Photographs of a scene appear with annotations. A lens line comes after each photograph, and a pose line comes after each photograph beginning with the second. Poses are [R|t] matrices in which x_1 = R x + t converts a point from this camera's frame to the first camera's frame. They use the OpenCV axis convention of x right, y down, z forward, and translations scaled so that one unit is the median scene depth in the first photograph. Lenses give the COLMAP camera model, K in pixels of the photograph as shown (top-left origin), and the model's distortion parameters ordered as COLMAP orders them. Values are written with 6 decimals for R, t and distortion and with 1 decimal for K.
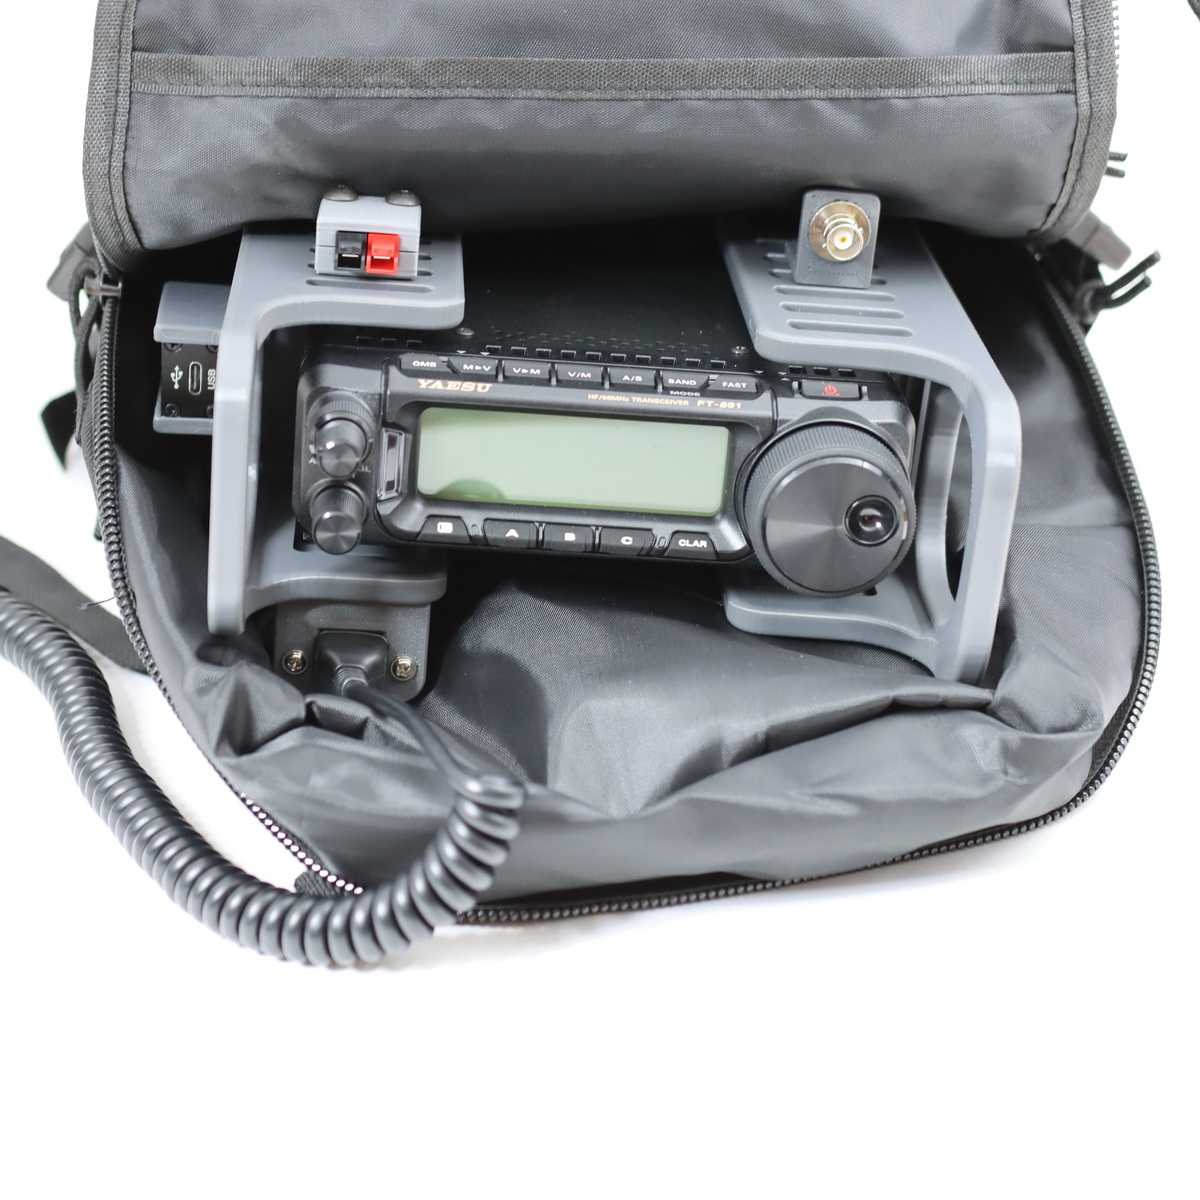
lens RADIAL K [[3278.2, 0, 512.4], [0, 3278.2, 611.2], [0, 0, 1]] dist [0.046729, 0.000000]
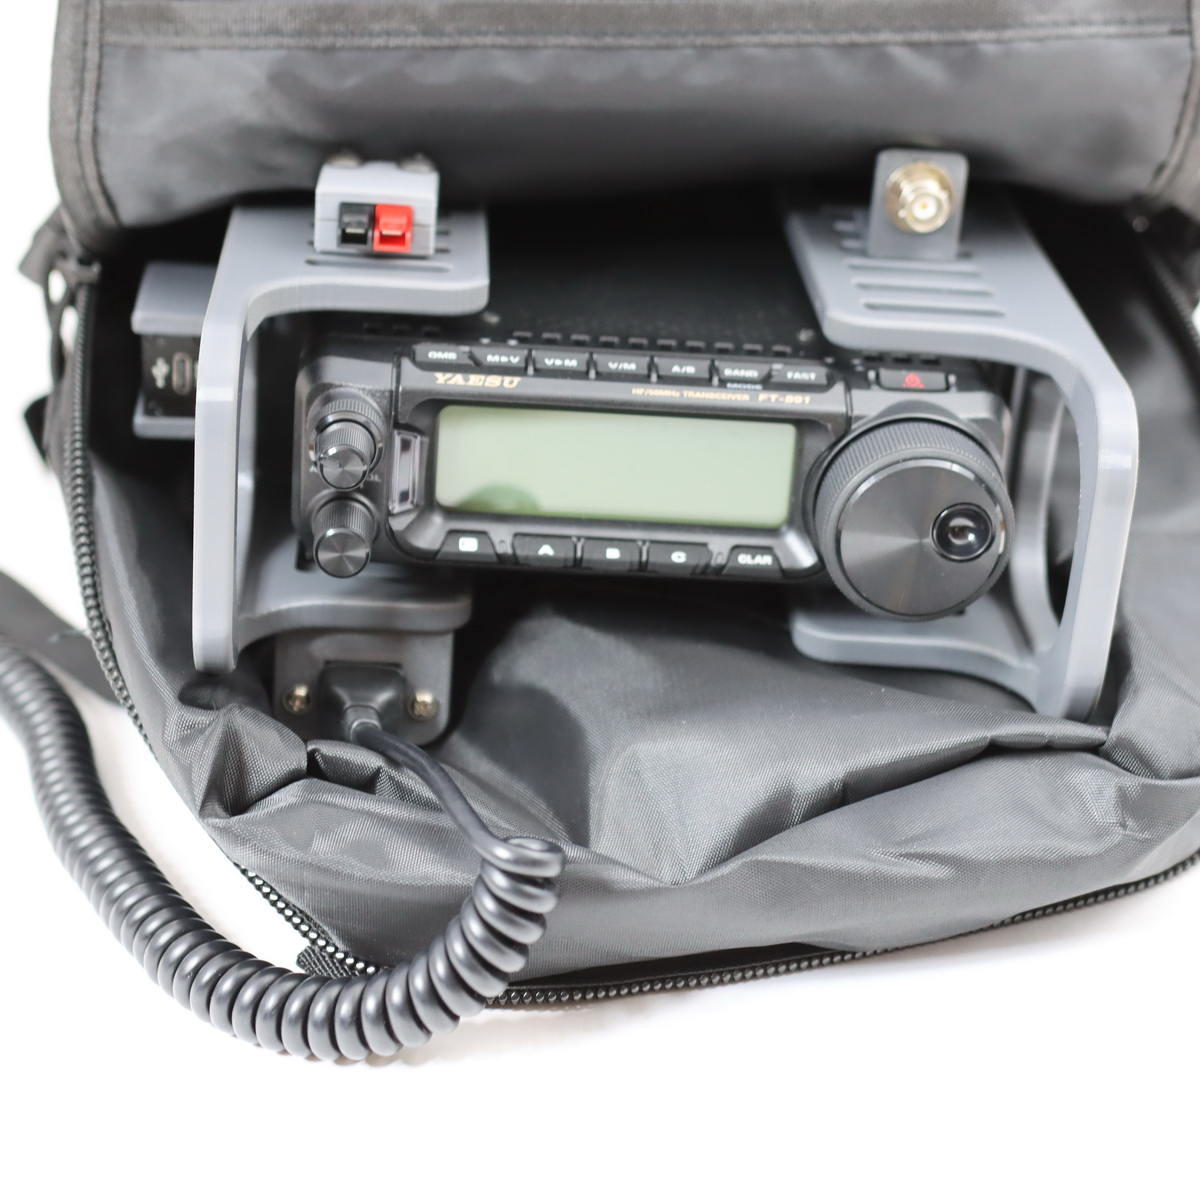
lens RADIAL K [[3278.2, 0, 546.9], [0, 3278.2, 630.7], [0, 0, 1]] dist [0.046729, 0.000000]
pose [[0.999941, -0.010180, -0.003668, 0.003131], [0.010222, 0.999880, 0.011601, -0.012552], [0.003550, -0.011637, 0.999926, 0.135080]]
